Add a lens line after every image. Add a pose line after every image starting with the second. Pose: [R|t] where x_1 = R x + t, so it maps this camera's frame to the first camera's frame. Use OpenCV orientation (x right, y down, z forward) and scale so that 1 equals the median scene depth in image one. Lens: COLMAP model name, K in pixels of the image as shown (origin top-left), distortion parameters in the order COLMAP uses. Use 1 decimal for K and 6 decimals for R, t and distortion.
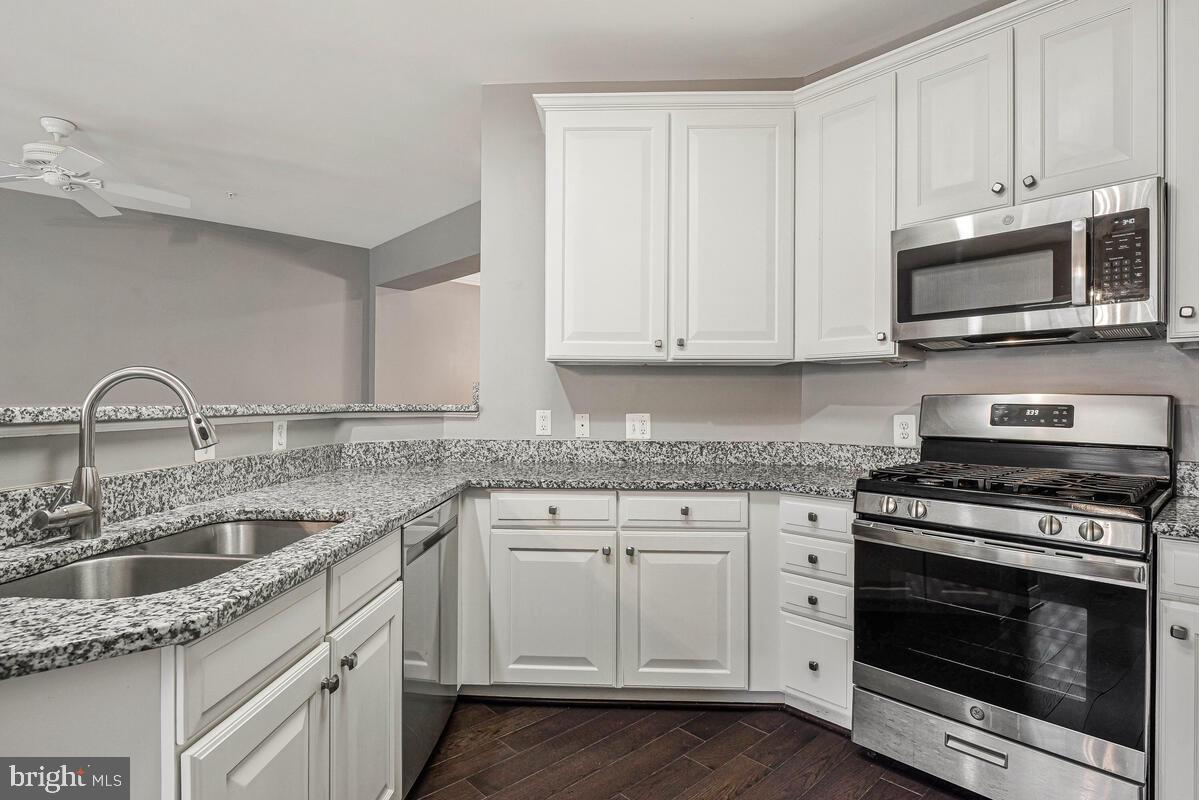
lens RADIAL K [[602.8, 0, 610.0], [0, 602.8, 392.8], [0, 0, 1]] dist [-0.020136, -0.002241]
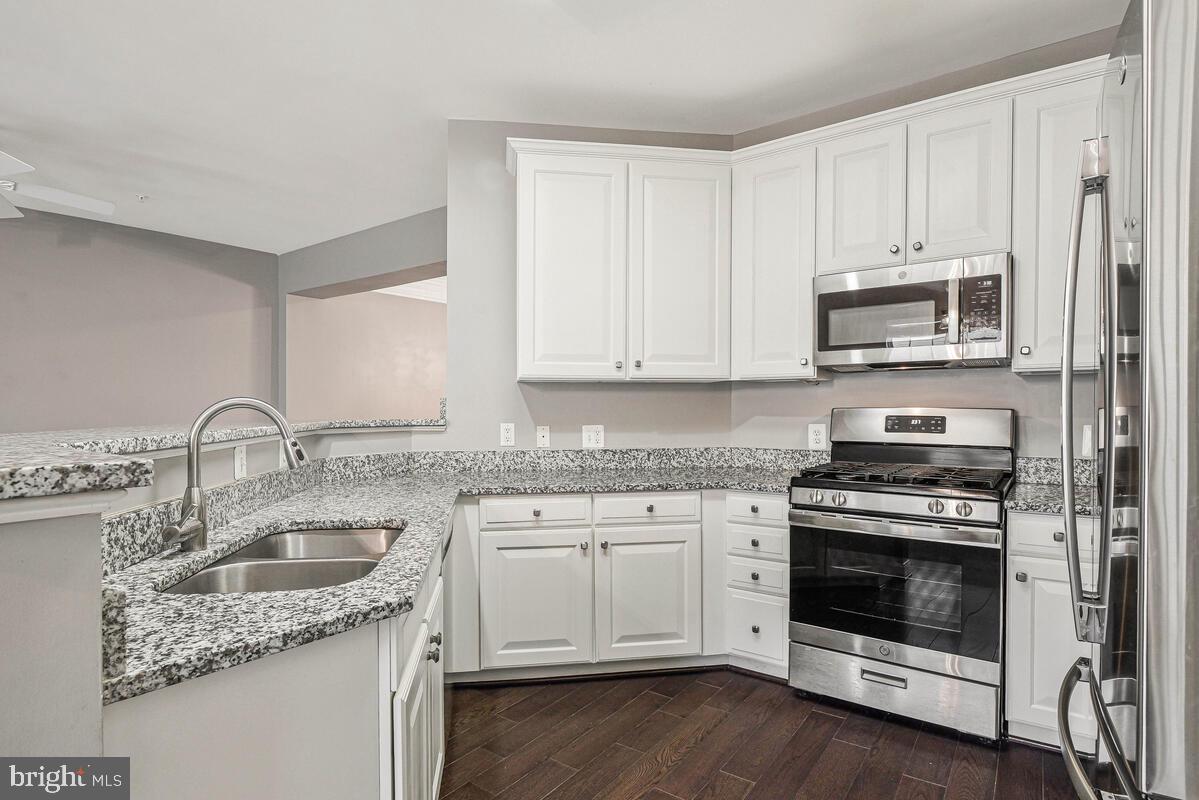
lens RADIAL K [[602.8, 0, 607.2], [0, 602.8, 409.3], [0, 0, 1]] dist [-0.020136, -0.002241]
pose [[0.982374, -0.009259, 0.186696, -0.199579], [0.005692, 0.999791, 0.019635, -0.024741], [-0.186839, -0.018226, 0.982221, -0.158587]]
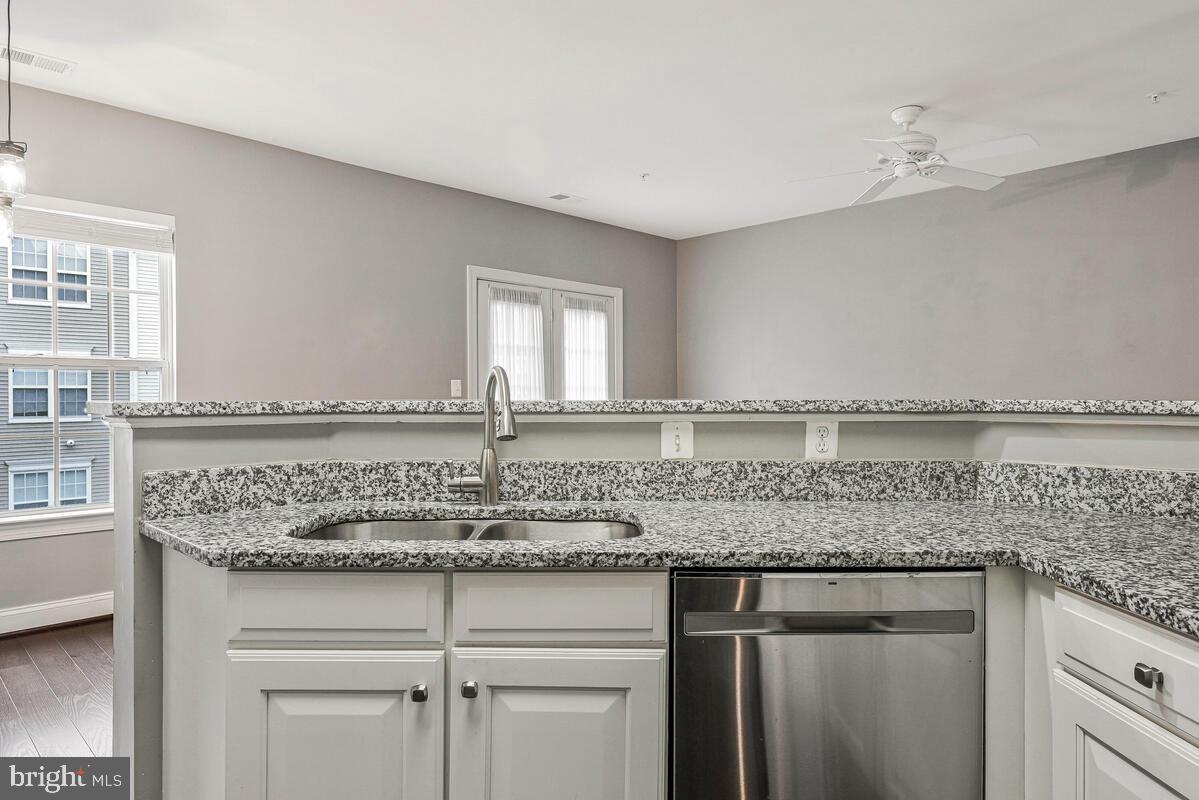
lens RADIAL K [[722.5, 0, 588.6], [0, 722.5, 402.2], [0, 0, 1]] dist [-0.004703, -0.000379]
pose [[0.038942, 0.004507, -0.999231, 0.400590], [0.015368, 0.999869, 0.005108, 0.013855], [0.999123, -0.015555, 0.038868, 0.714101]]
